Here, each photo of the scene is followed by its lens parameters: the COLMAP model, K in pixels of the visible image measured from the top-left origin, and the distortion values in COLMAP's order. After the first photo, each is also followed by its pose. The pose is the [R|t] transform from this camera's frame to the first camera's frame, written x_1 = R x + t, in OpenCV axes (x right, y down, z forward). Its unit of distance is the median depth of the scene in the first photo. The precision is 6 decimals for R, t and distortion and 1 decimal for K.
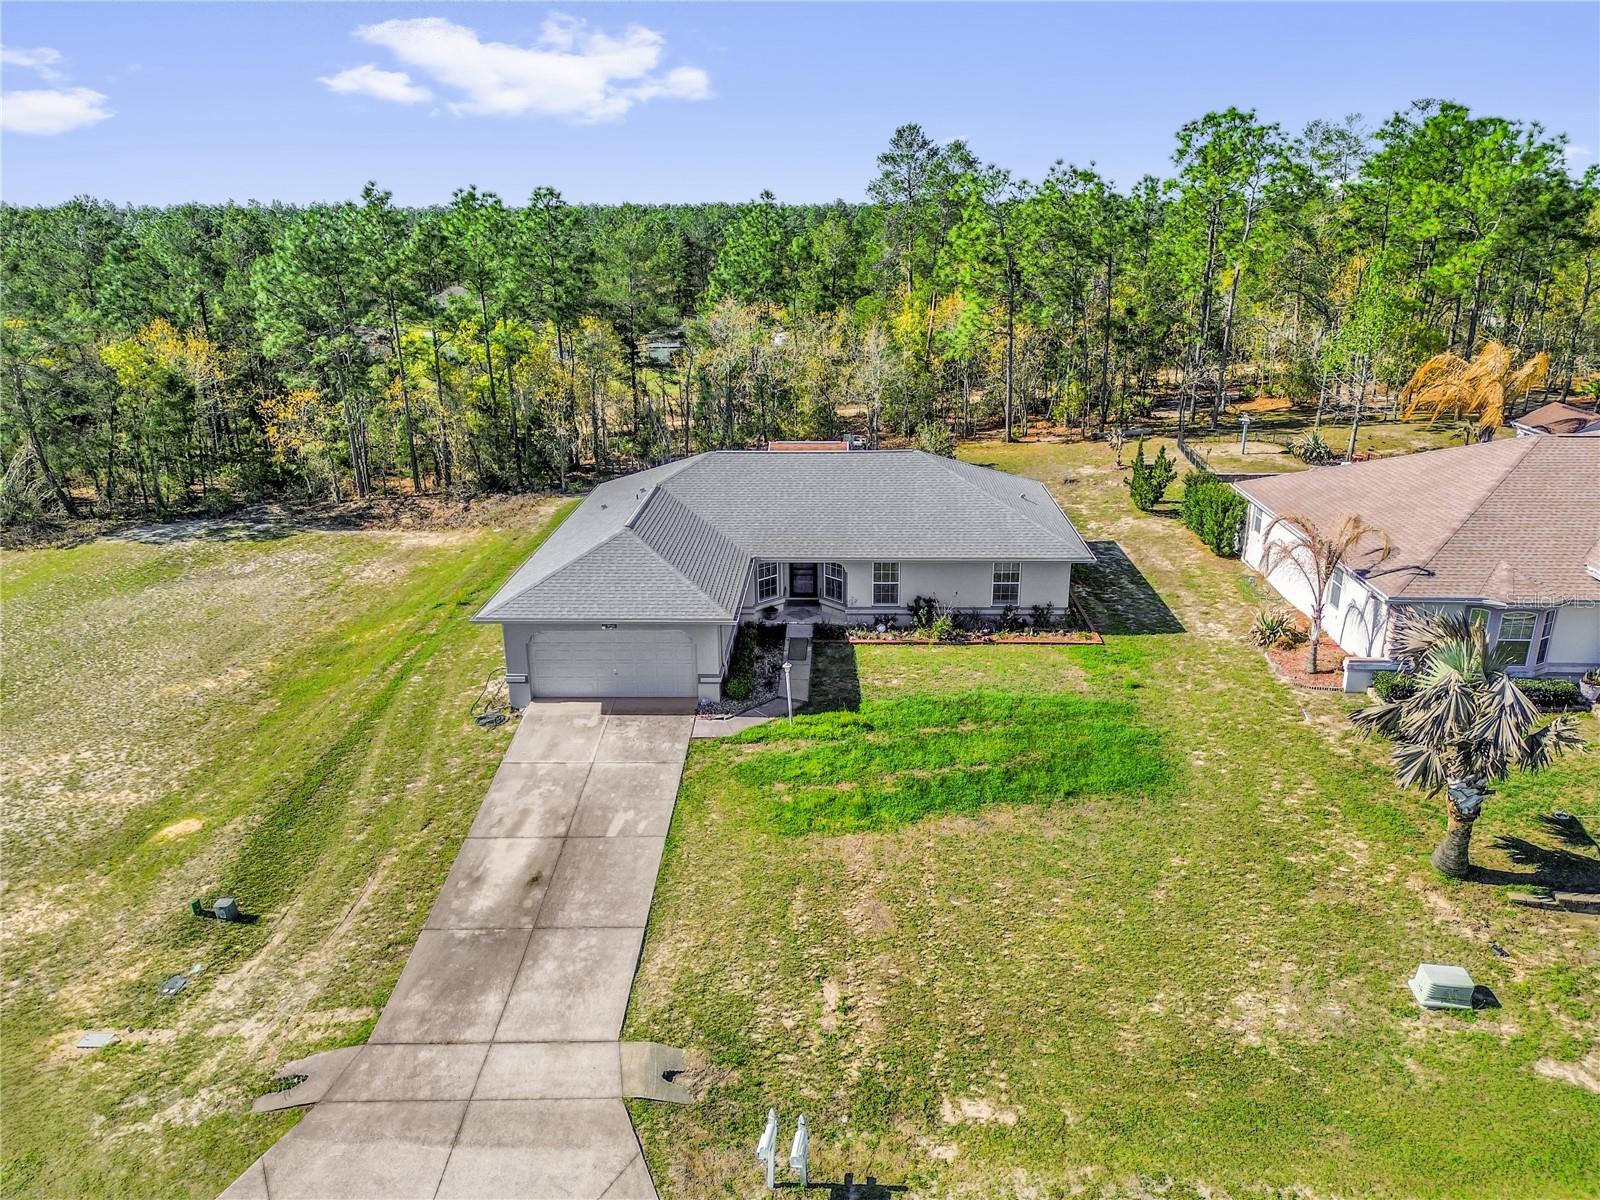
lens RADIAL K [[1138.7, 0, 802.8], [0, 1138.7, 607.6], [0, 0, 1]] dist [0.063469, -0.063451]
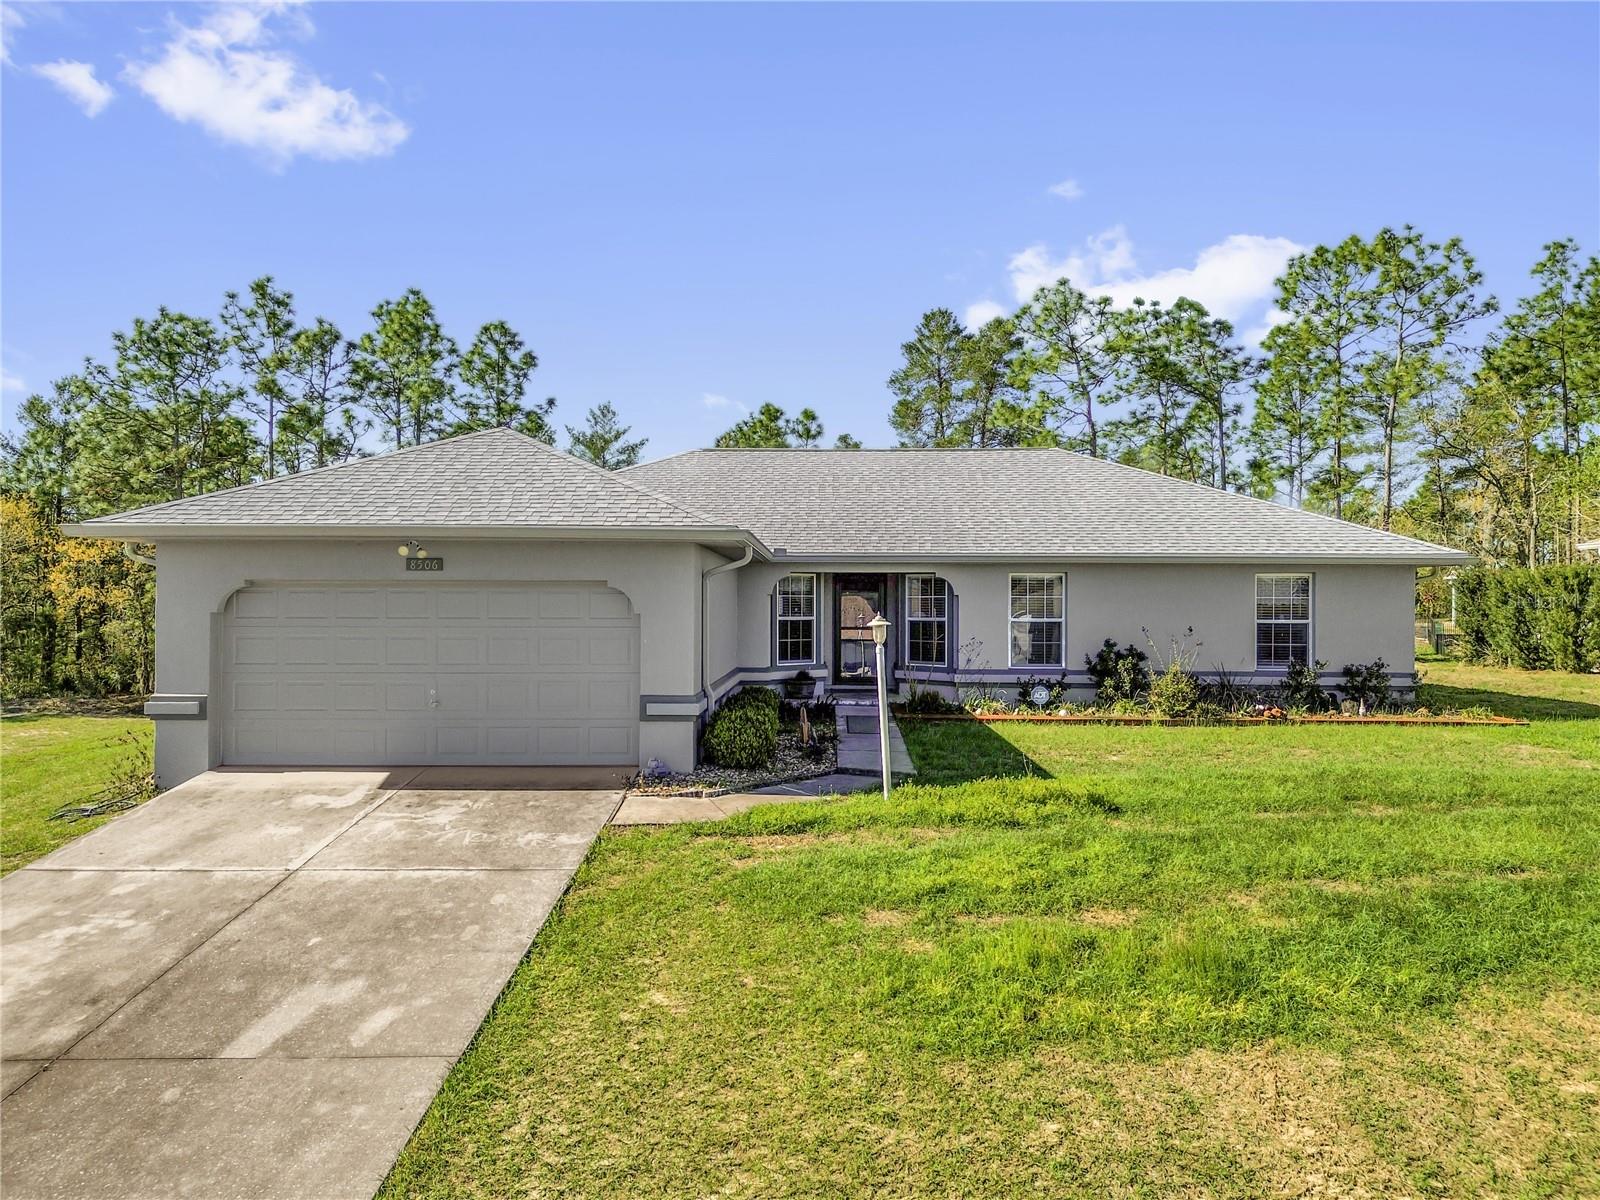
lens RADIAL K [[1138.7, 0, 800.4], [0, 1138.7, 580.6], [0, 0, 1]] dist [0.063469, -0.063451]
pose [[0.999700, 0.019537, 0.014751, -0.044043], [-0.013061, 0.935305, -0.353602, 0.163937], [-0.020704, 0.353303, 0.935280, 0.625186]]
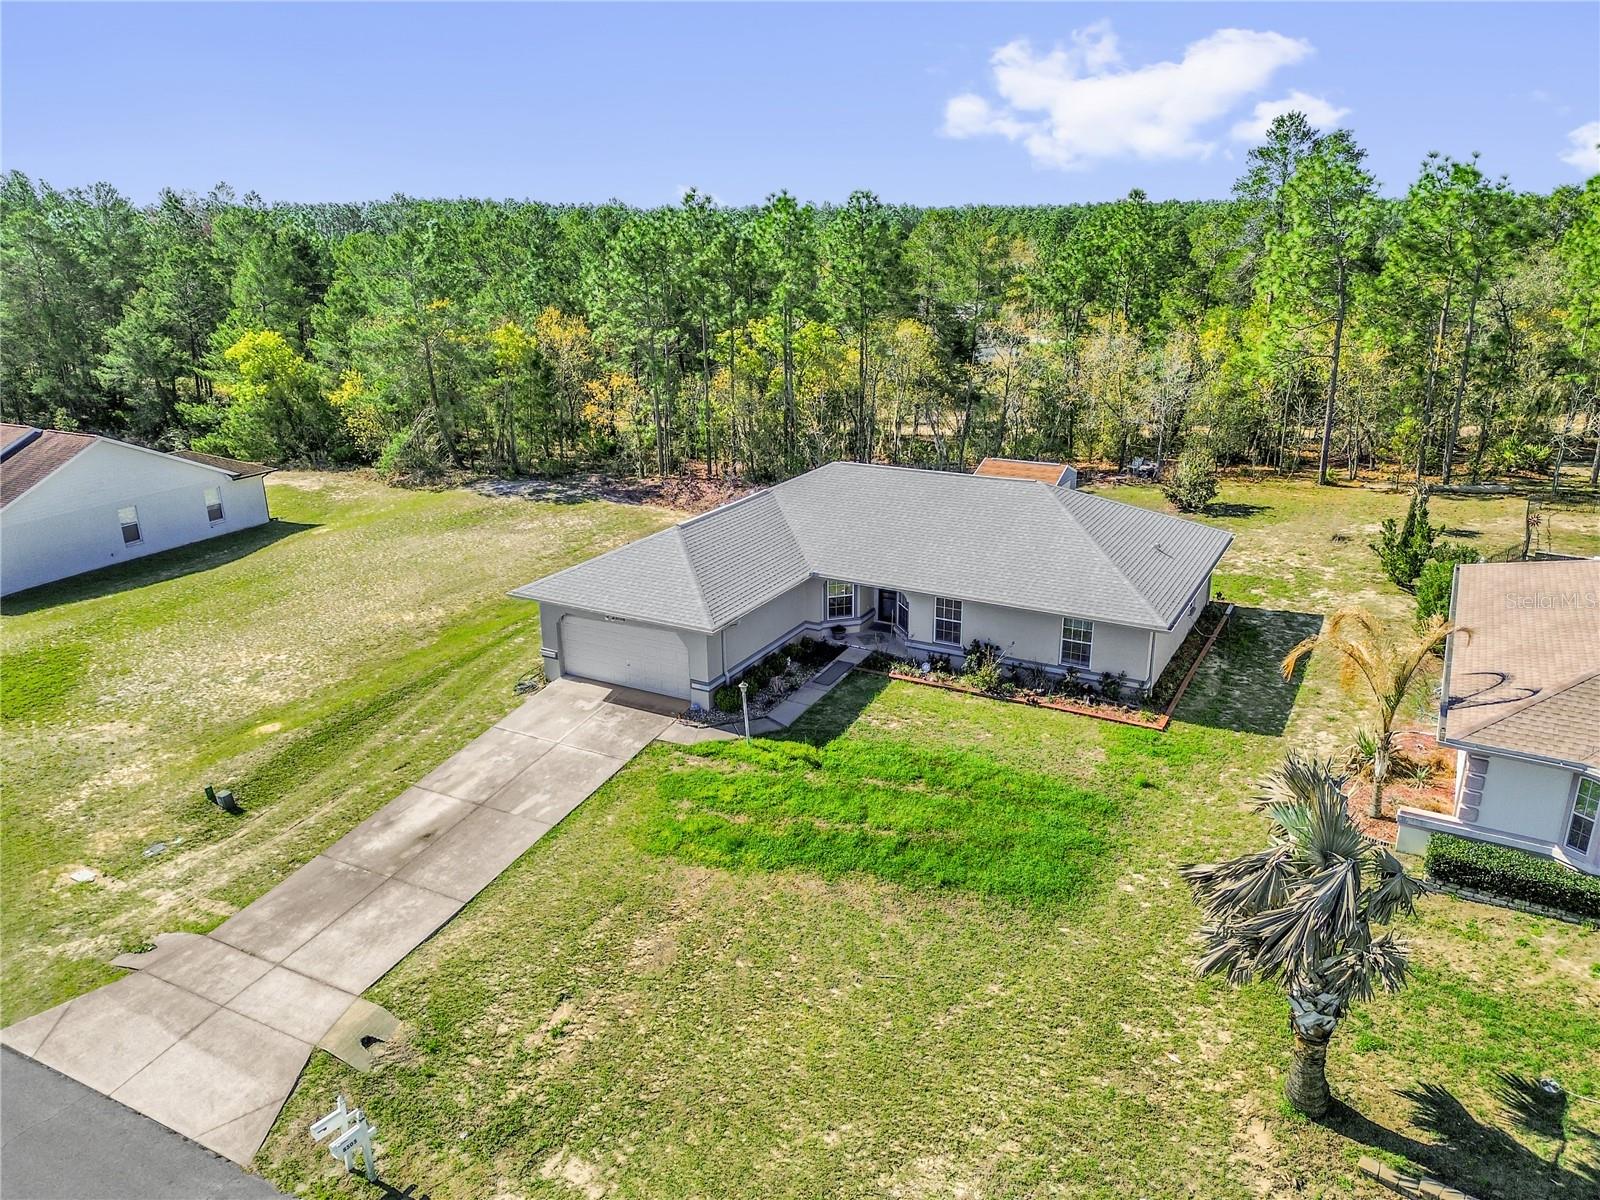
lens RADIAL K [[1138.7, 0, 793.9], [0, 1138.7, 612.6], [0, 0, 1]] dist [0.063469, -0.063451]
pose [[0.894620, 0.151276, -0.420441, 0.409866], [-0.148965, 0.988091, 0.038549, -0.052454], [0.421265, 0.028144, 0.906501, 0.129917]]
